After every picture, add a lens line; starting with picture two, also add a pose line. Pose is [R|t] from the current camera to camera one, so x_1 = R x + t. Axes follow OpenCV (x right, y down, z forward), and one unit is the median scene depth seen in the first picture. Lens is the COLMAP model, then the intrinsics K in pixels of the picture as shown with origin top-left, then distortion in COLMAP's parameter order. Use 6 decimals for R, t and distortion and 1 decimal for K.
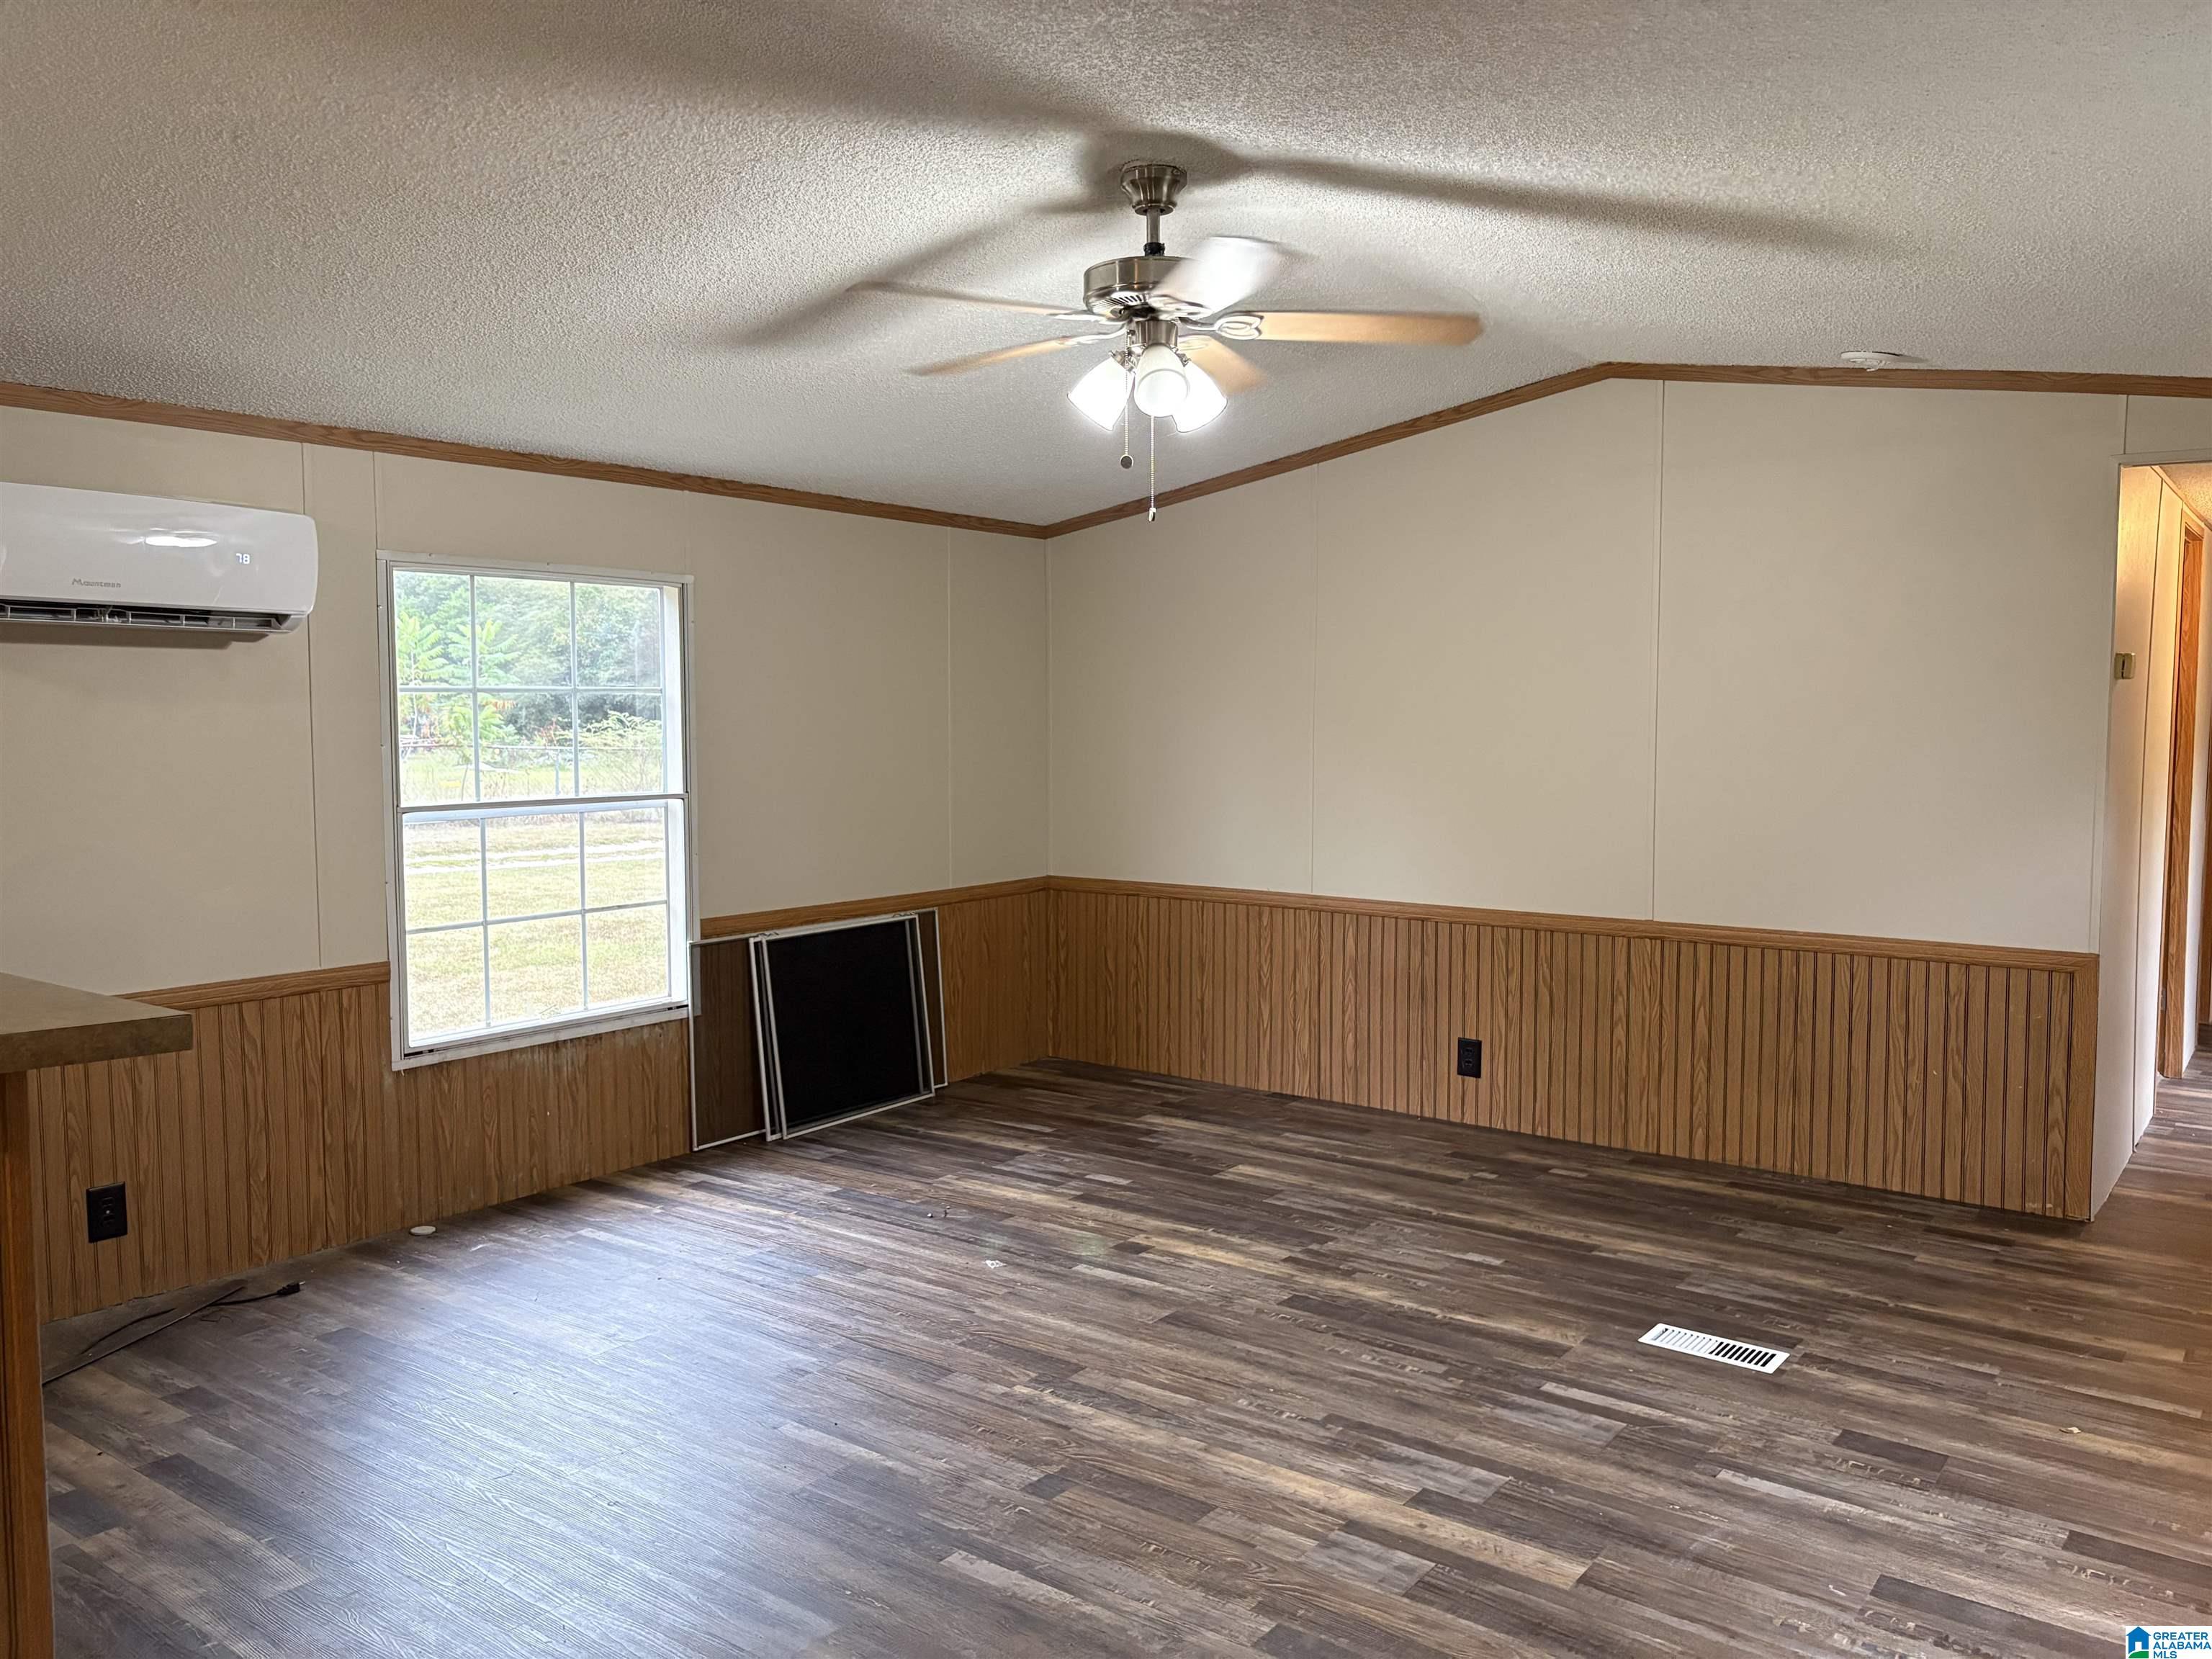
lens RADIAL K [[1699.9, 0, 1082.1], [0, 1699.9, 821.9], [0, 0, 1]] dist [0.036432, -0.005430]
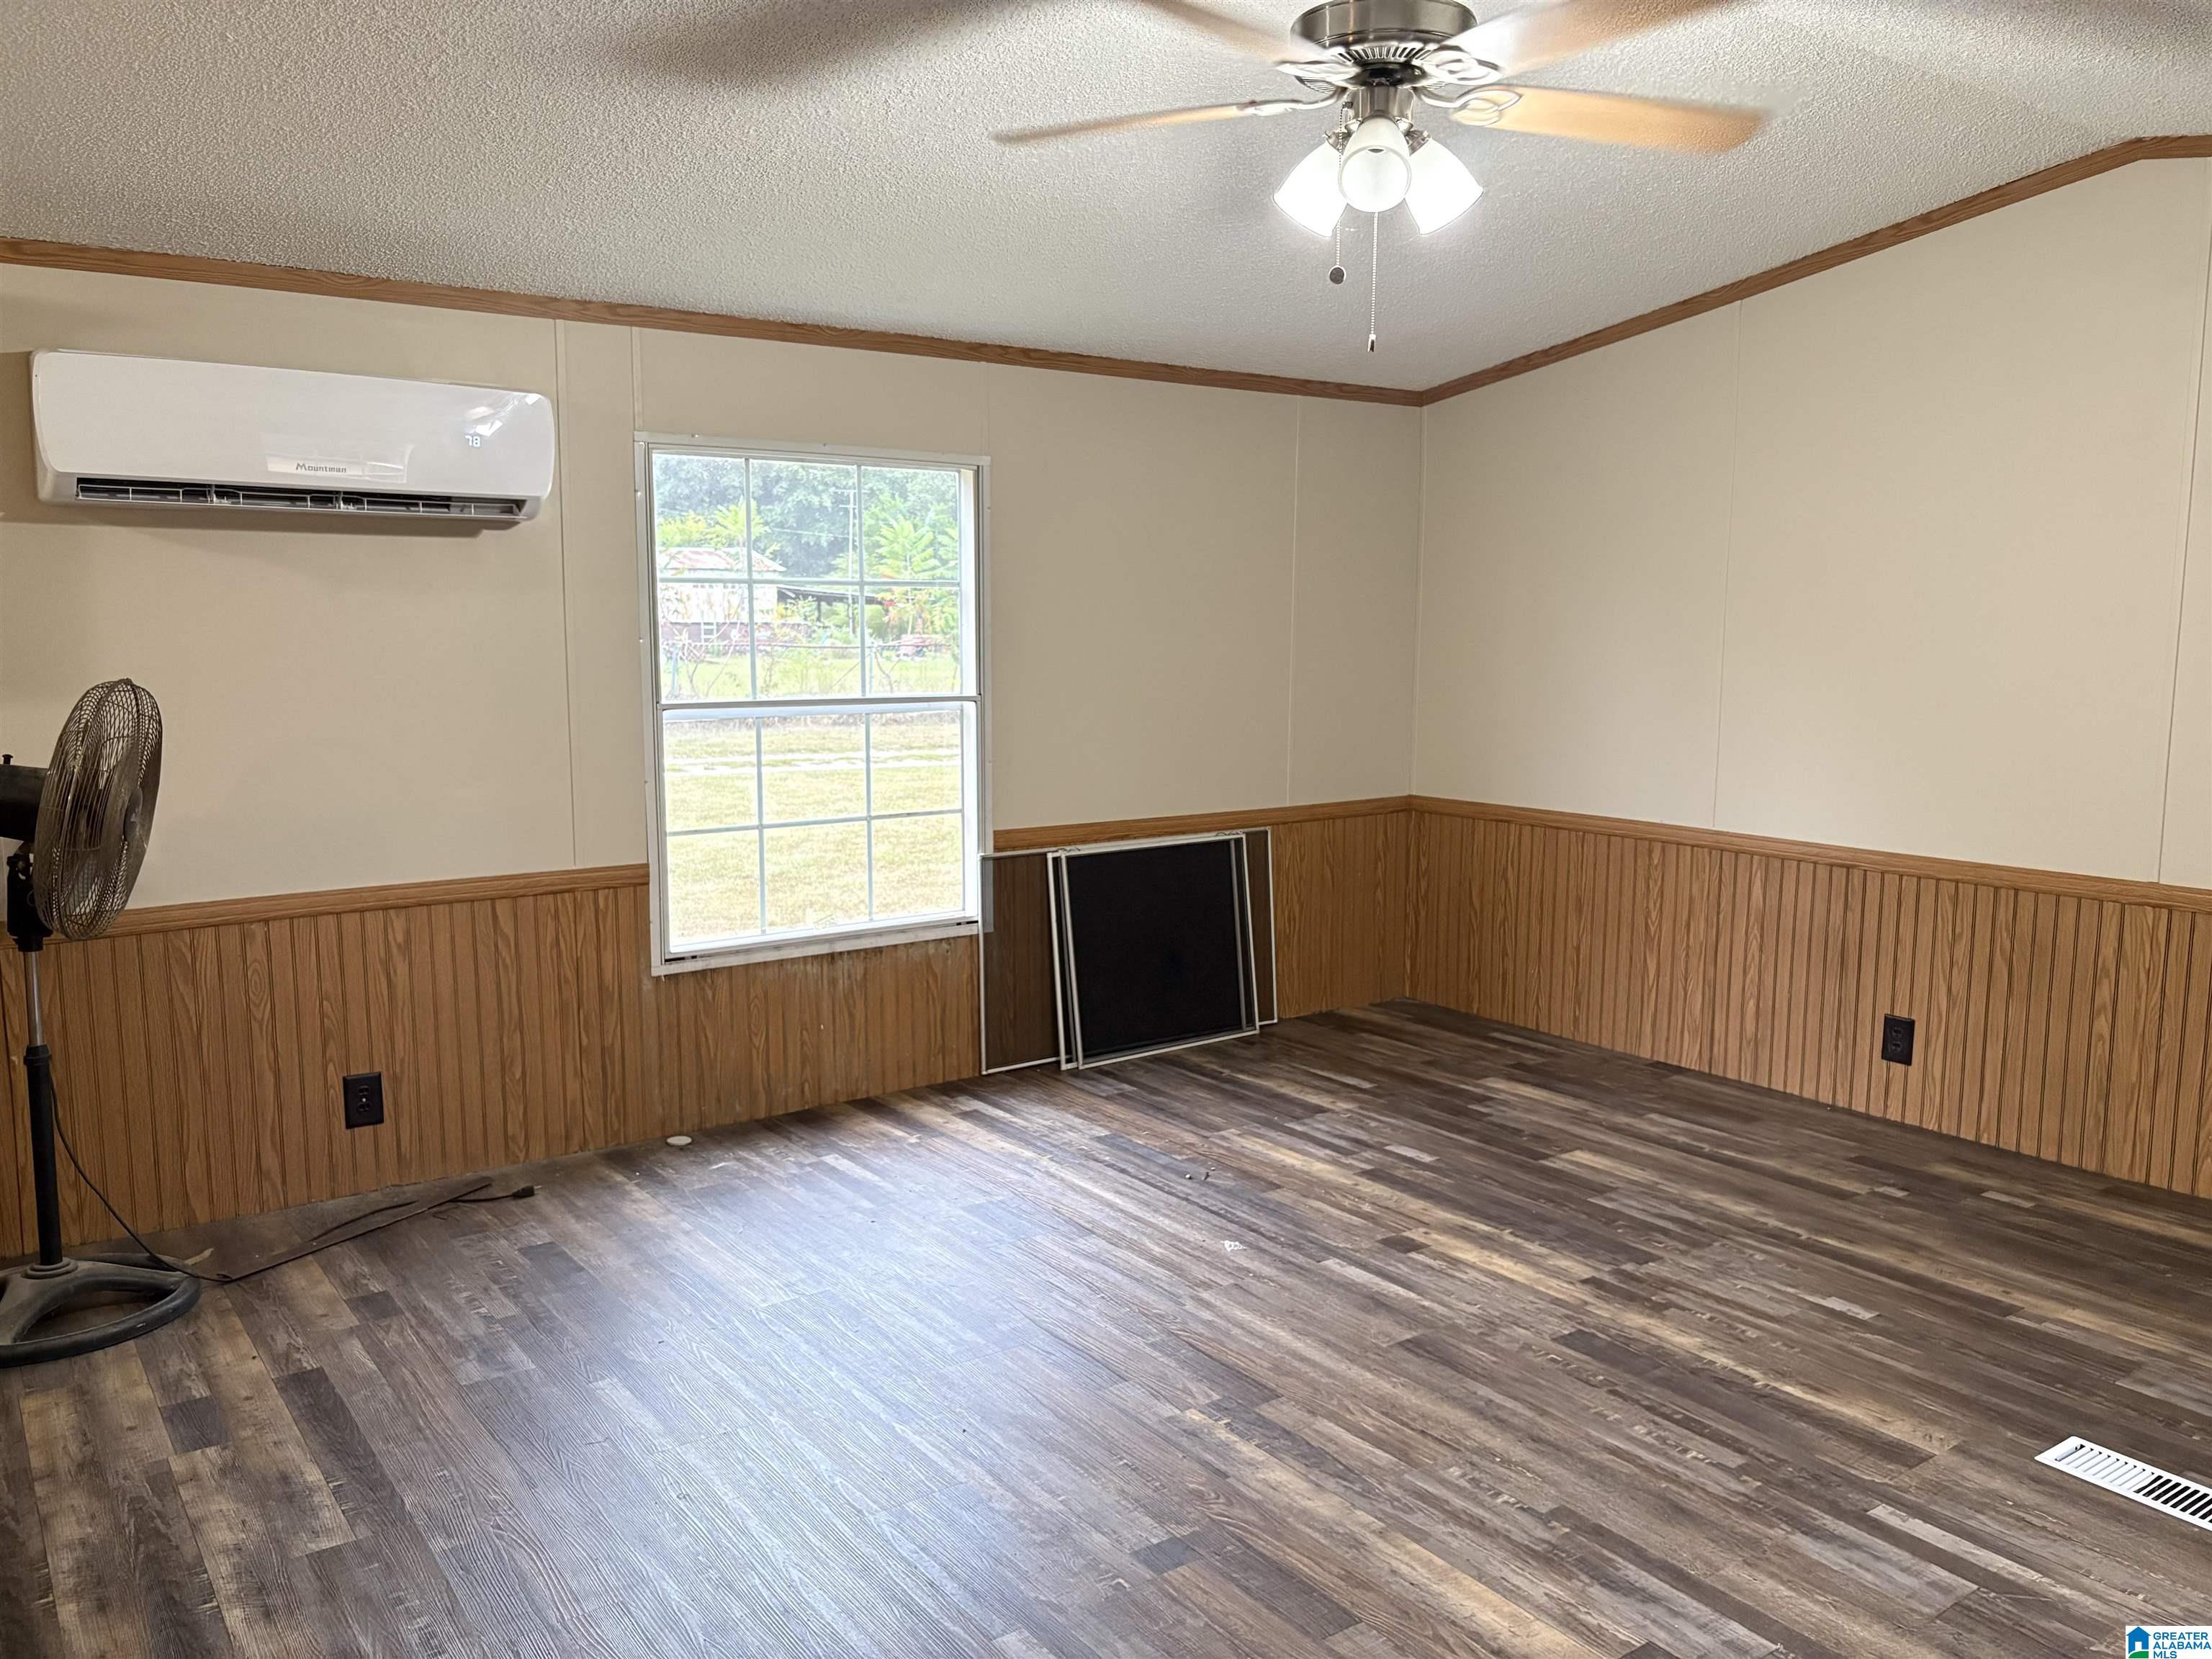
lens RADIAL K [[1688.0, 0, 1106.0], [0, 1688.0, 829.5], [0, 0, 1]] dist [0.055895, -0.050530]
pose [[0.958713, 0.040237, -0.281513, 0.113288], [-0.022751, 0.997619, 0.065108, -0.006071], [0.283462, -0.056015, 0.957346, 0.157895]]
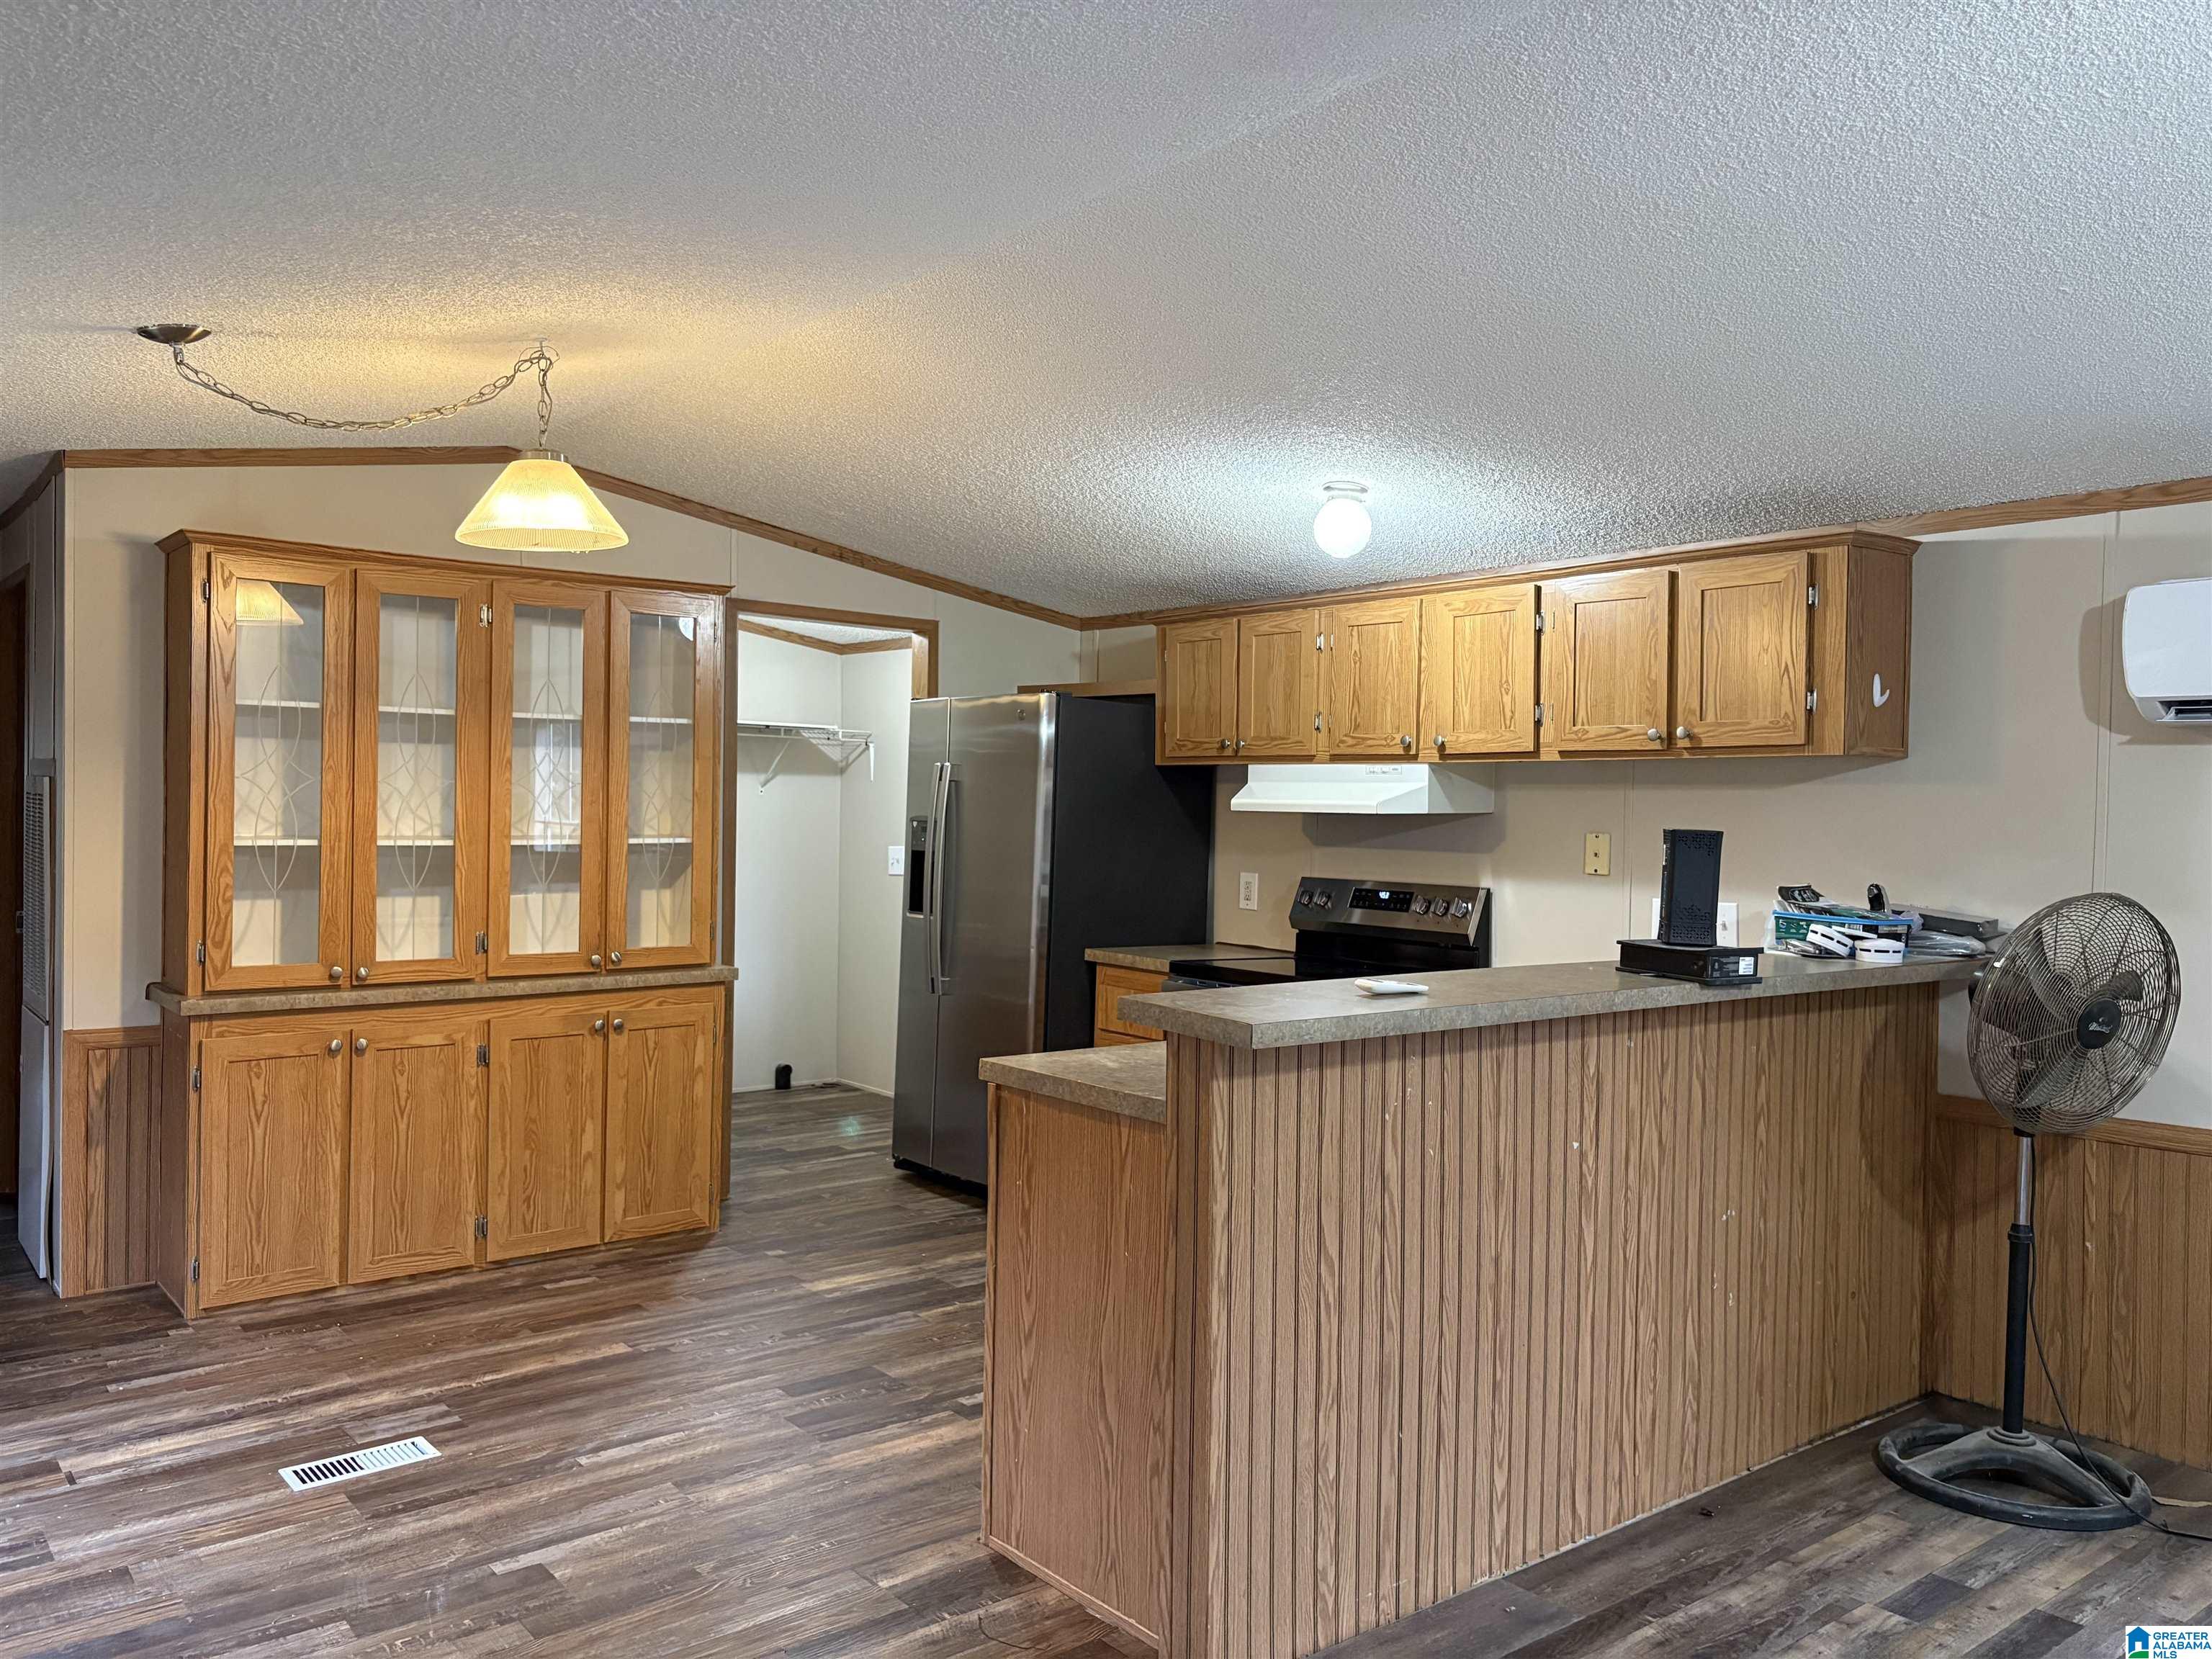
lens RADIAL K [[1668.4, 0, 1106.0], [0, 1668.4, 829.5], [0, 0, 1]] dist [0.062626, -0.074714]
pose [[-0.234516, 0.017097, -0.971962, 0.325971], [-0.074771, 0.996566, 0.035571, -0.033611], [0.969233, 0.081016, -0.232432, 0.477126]]
